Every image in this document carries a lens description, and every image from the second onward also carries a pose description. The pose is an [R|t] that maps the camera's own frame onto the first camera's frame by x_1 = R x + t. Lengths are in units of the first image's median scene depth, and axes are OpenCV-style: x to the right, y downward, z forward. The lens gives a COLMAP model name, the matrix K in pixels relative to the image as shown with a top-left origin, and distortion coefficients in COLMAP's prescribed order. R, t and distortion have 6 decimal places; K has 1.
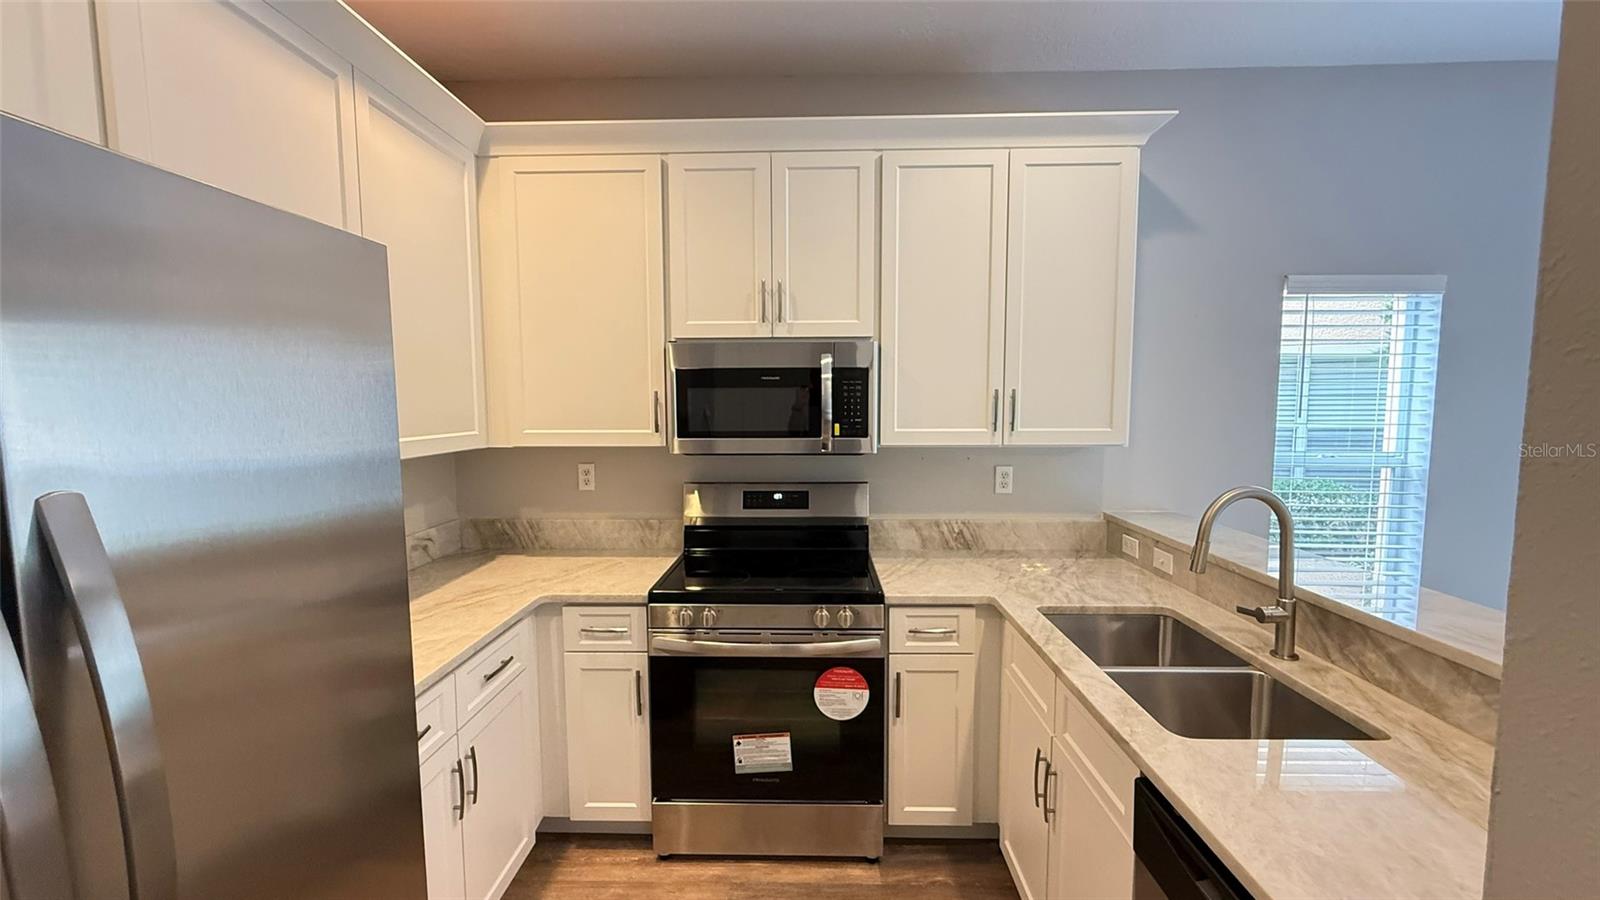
lens RADIAL K [[640.7, 0, 797.9], [0, 640.7, 452.5], [0, 0, 1]] dist [0.002388, 0.000125]
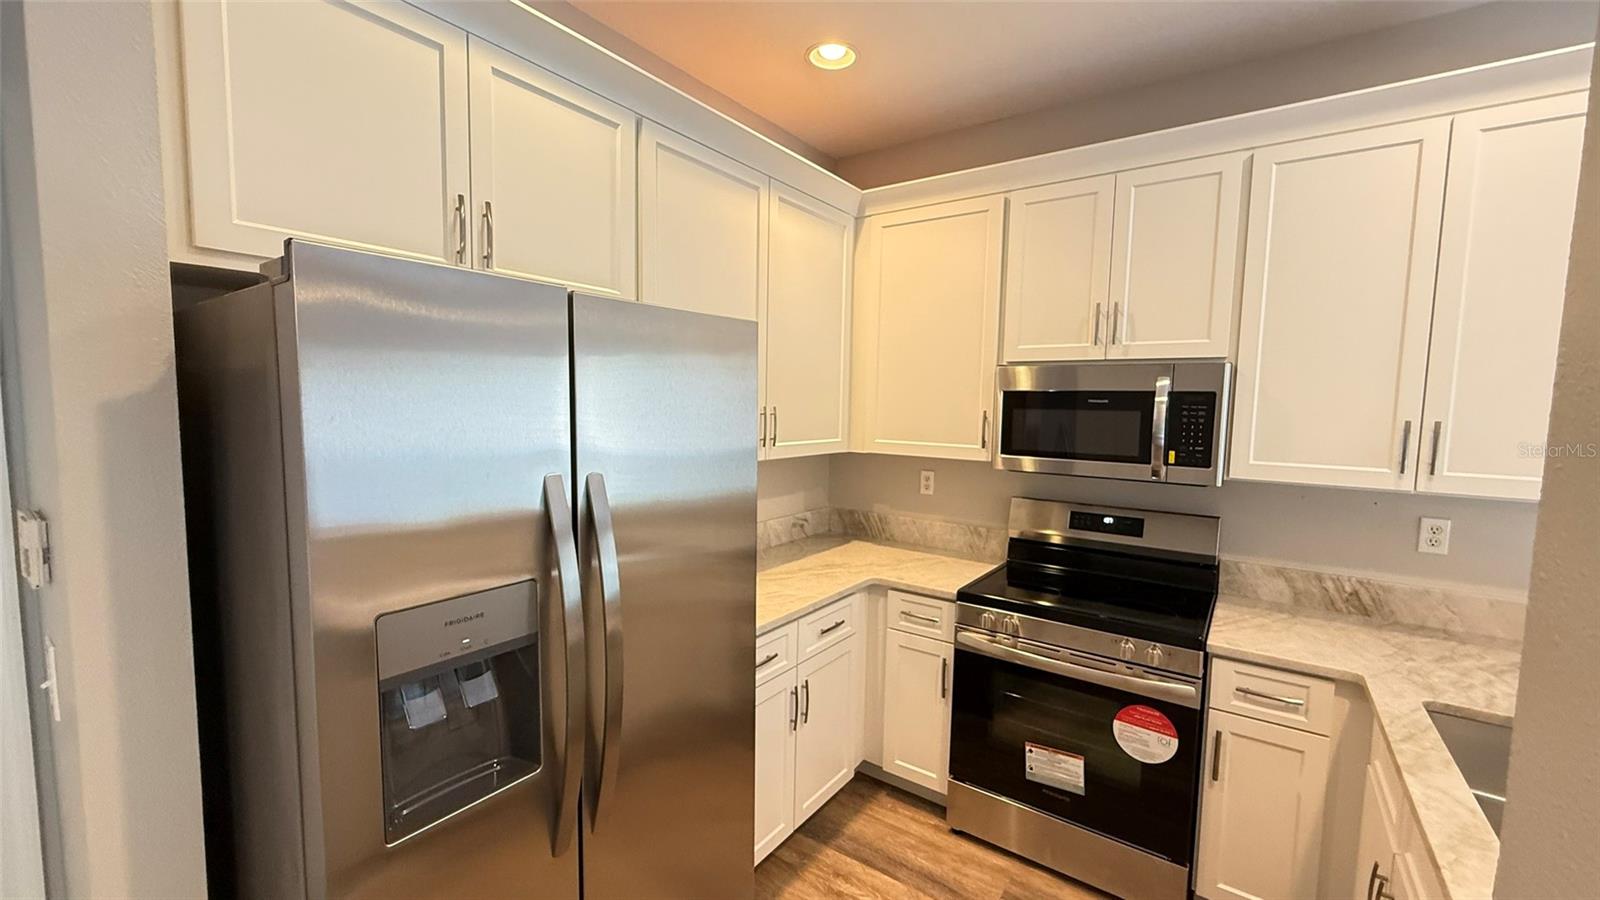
lens RADIAL K [[640.7, 0, 797.9], [0, 640.7, 452.5], [0, 0, 1]] dist [0.002388, 0.000125]
pose [[0.826242, 0.065101, -0.559541, 0.140677], [-0.068238, 0.997552, 0.015299, -0.020735], [0.559167, 0.025542, 0.828662, -0.087337]]
